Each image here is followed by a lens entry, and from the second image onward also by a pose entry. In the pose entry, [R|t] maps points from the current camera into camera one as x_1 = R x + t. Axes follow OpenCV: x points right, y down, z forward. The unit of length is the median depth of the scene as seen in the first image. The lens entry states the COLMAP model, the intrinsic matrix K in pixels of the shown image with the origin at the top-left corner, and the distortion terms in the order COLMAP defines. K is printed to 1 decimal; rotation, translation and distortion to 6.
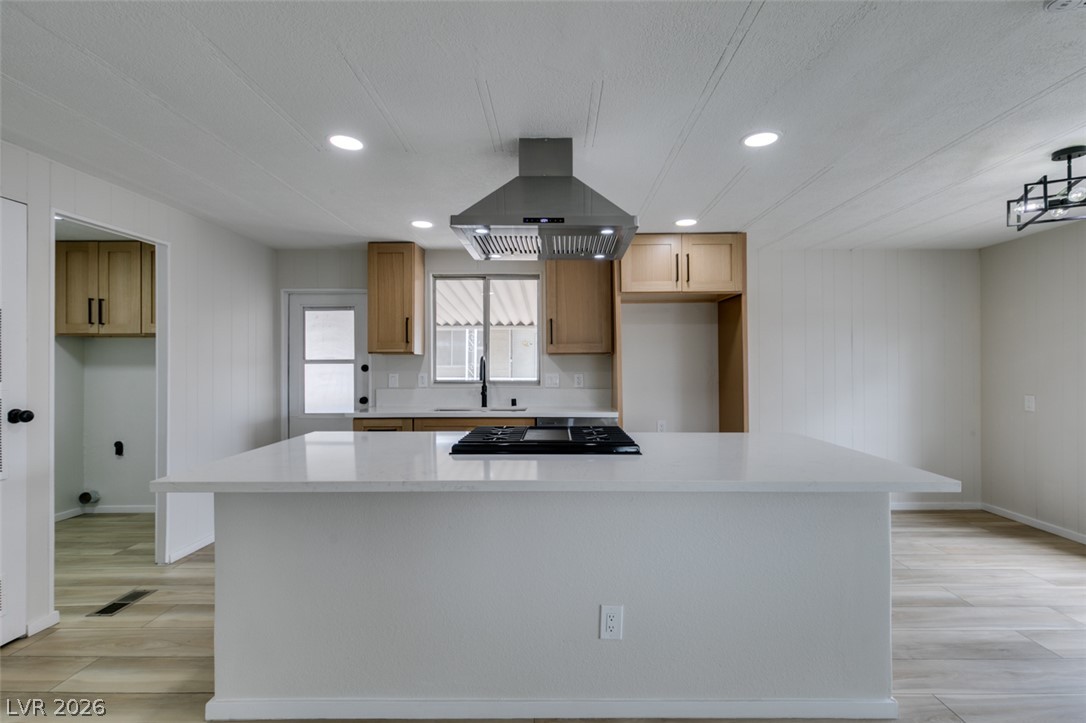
lens RADIAL K [[489.1, 0, 554.4], [0, 489.1, 365.9], [0, 0, 1]] dist [-0.001118, 0.000214]
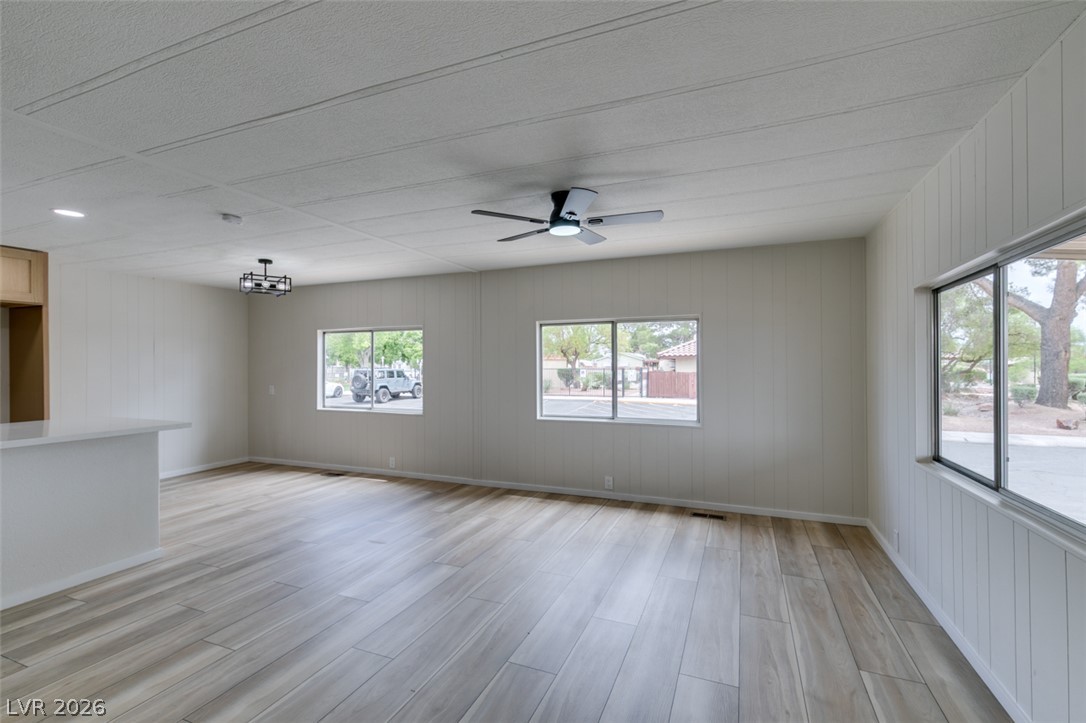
lens RADIAL K [[489.1, 0, 543.2], [0, 489.1, 359.8], [0, 0, 1]] dist [-0.001118, 0.000214]
pose [[0.376979, 0.008824, 0.926180, -0.227437], [0.008533, 0.999879, -0.012999, 0.003501], [-0.926182, 0.012804, 0.376858, -0.498604]]
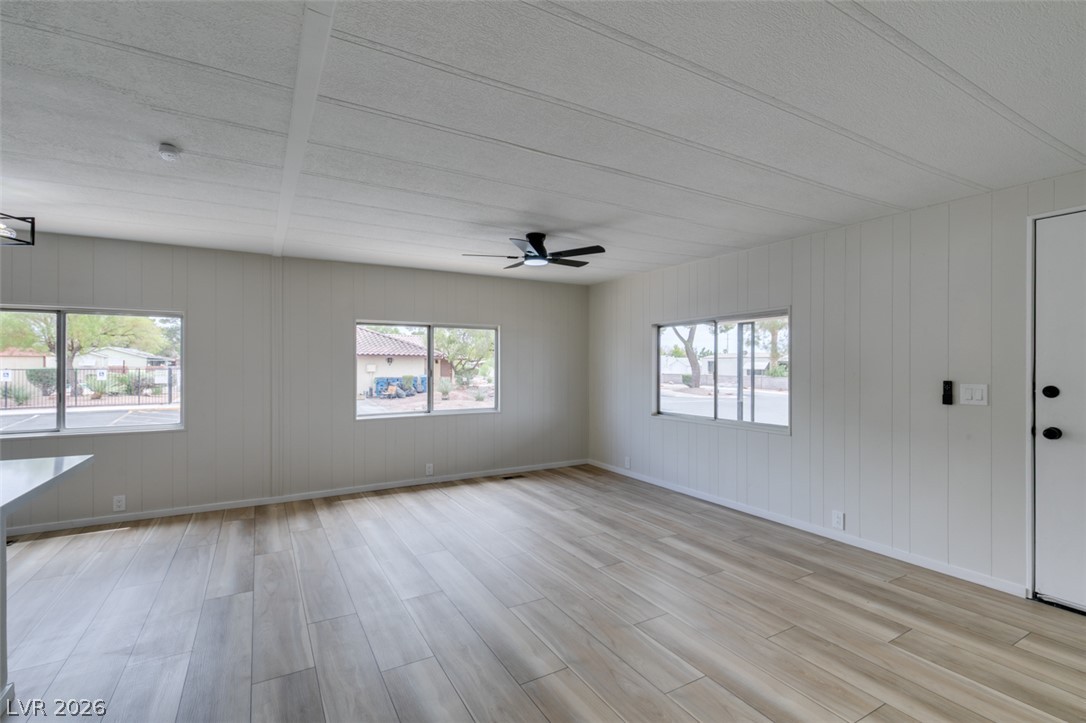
lens RADIAL K [[489.1, 0, 542.0], [0, 489.1, 361.6], [0, 0, 1]] dist [-0.001118, 0.000214]
pose [[-0.503755, 0.003678, 0.863839, -0.382114], [0.005719, 0.999983, -0.000923, -0.002534], [-0.863827, 0.004475, -0.503768, 0.253222]]
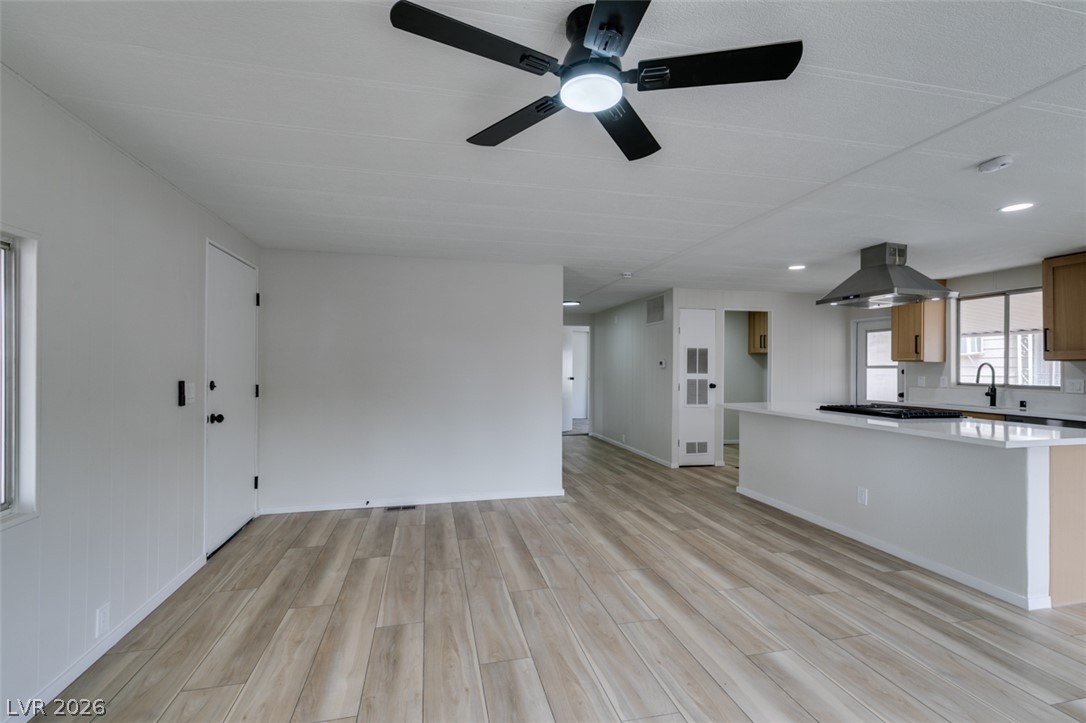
lens RADIAL K [[489.1, 0, 541.0], [0, 489.1, 365.6], [0, 0, 1]] dist [-0.001118, 0.000214]
pose [[0.227536, 0.000362, -0.973770, 0.852384], [-0.012547, 0.999918, -0.002561, 0.003761], [0.973689, 0.012800, 0.227522, -0.364839]]
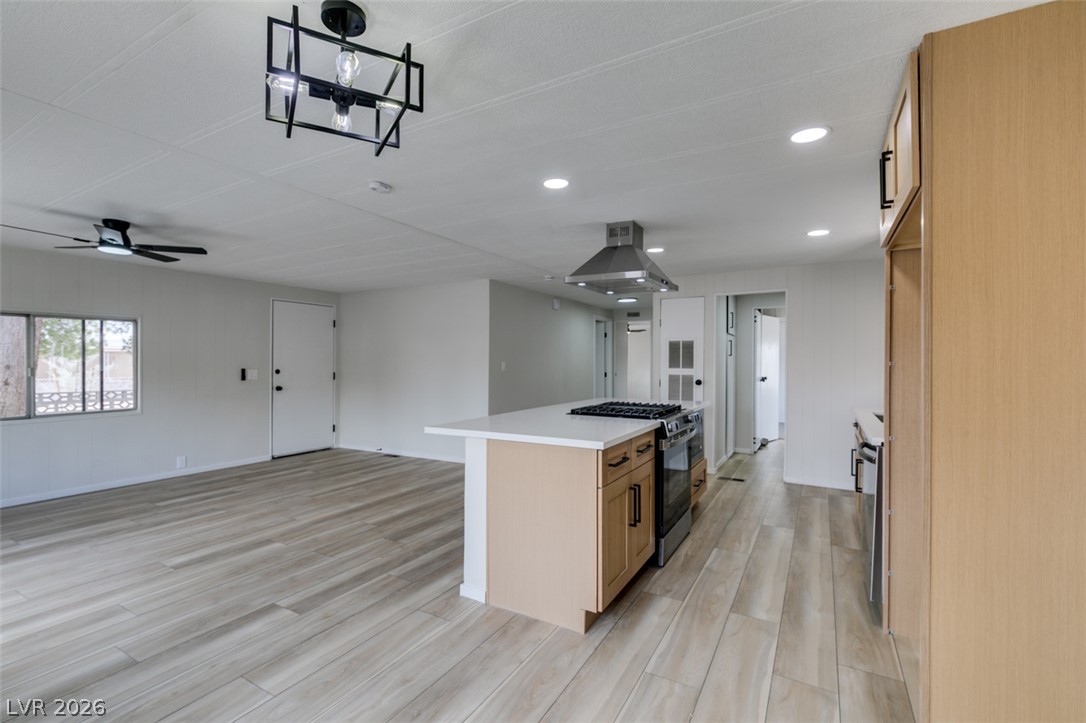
lens RADIAL K [[489.1, 0, 538.1], [0, 489.1, 359.9], [0, 0, 1]] dist [-0.001118, 0.000214]
pose [[-0.501345, -0.003716, -0.865239, 0.895679], [-0.007514, 0.999972, 0.000059, -0.003744], [0.865215, 0.006531, -0.501359, 0.927538]]
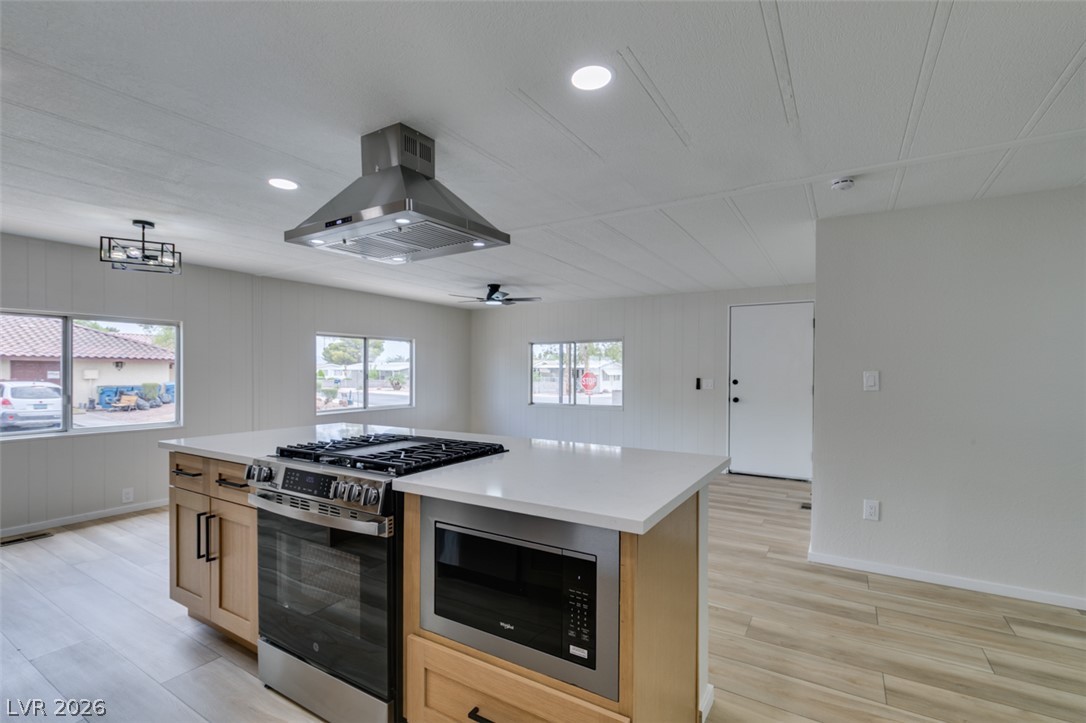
lens RADIAL K [[489.1, 0, 542.8], [0, 489.1, 372.9], [0, 0, 1]] dist [-0.001118, 0.000214]
pose [[-0.852941, -0.005197, 0.521982, -0.445755], [0.000293, 0.999946, 0.010435, -0.003097], [-0.522008, 0.009053, -0.852893, 0.990231]]
